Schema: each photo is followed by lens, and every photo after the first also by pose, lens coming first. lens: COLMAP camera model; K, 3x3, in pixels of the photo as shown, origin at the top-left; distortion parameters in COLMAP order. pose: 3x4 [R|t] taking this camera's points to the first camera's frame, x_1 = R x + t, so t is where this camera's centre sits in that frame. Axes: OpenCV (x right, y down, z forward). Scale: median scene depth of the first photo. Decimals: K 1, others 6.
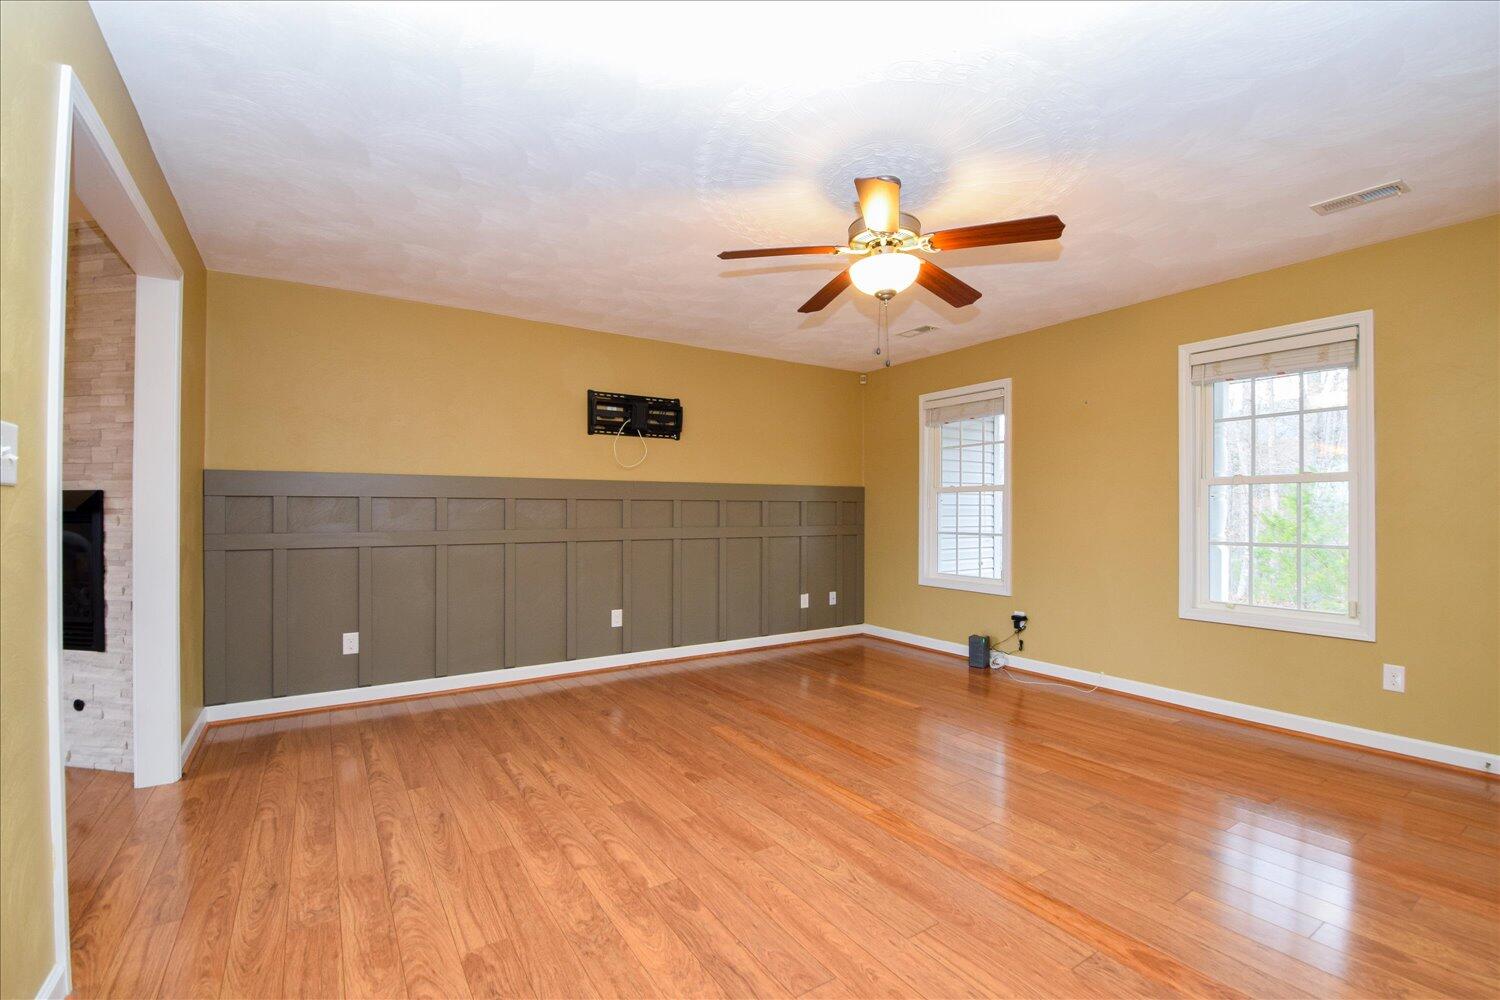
lens RADIAL K [[666.2, 0, 757.9], [0, 666.2, 510.4], [0, 0, 1]] dist [0.018229, -0.000795]
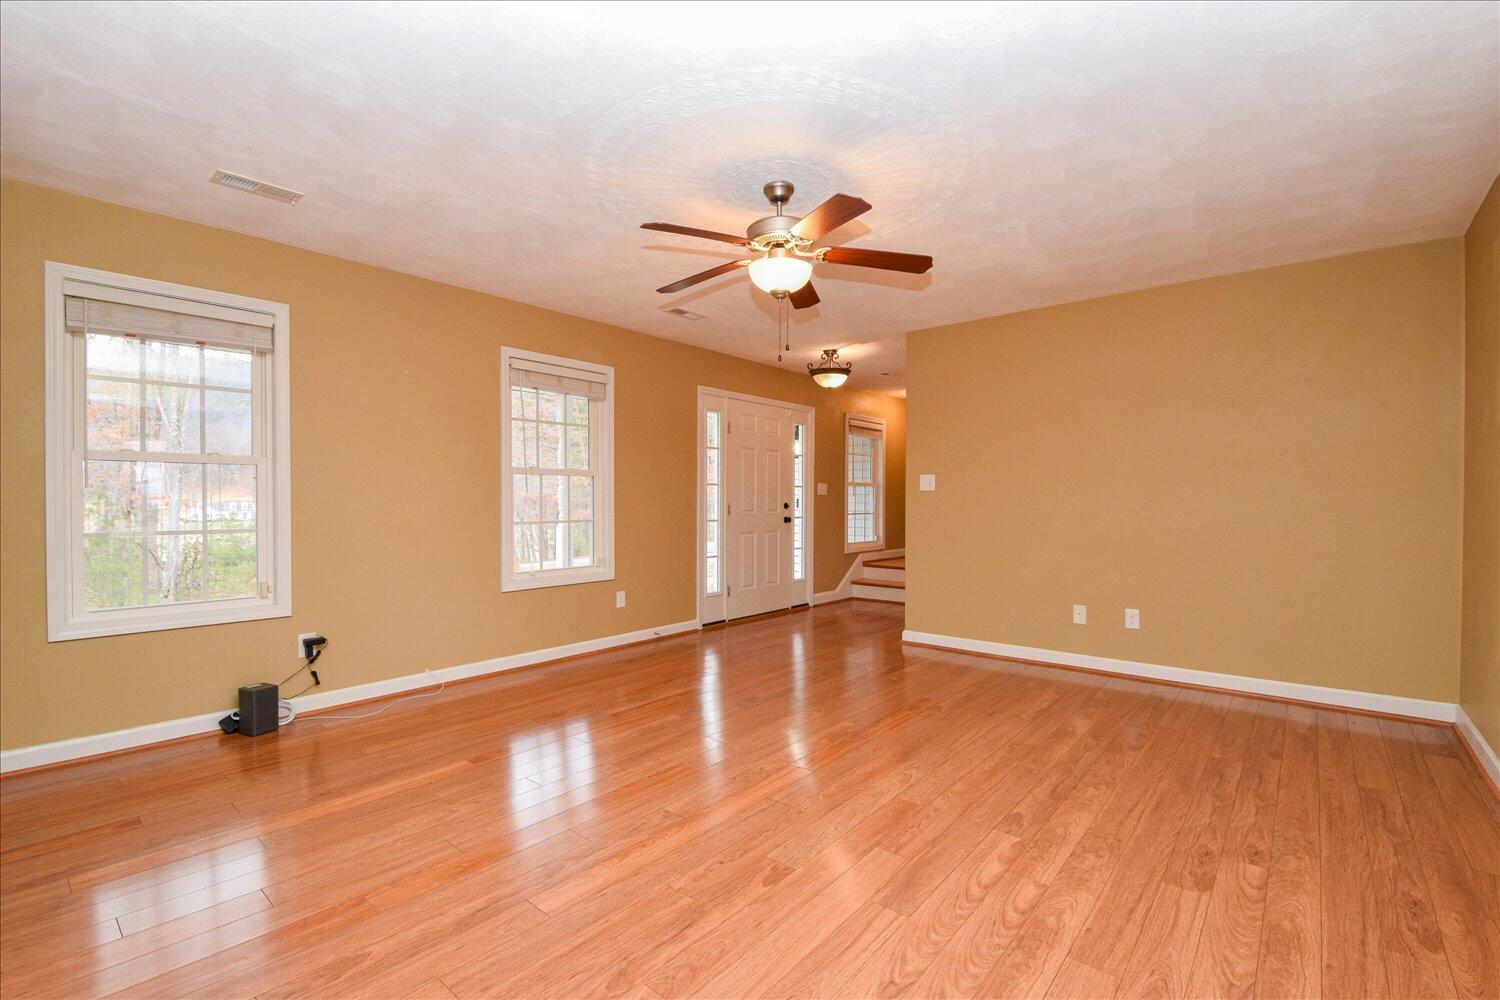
lens RADIAL K [[666.1, 0, 781.2], [0, 666.1, 503.9], [0, 0, 1]] dist [-0.011952, -0.001542]
pose [[-0.307772, -0.009180, 0.951416, -0.599680], [0.001215, 0.999949, 0.010041, 0.003419], [-0.951459, 0.004247, -0.307746, 0.959753]]
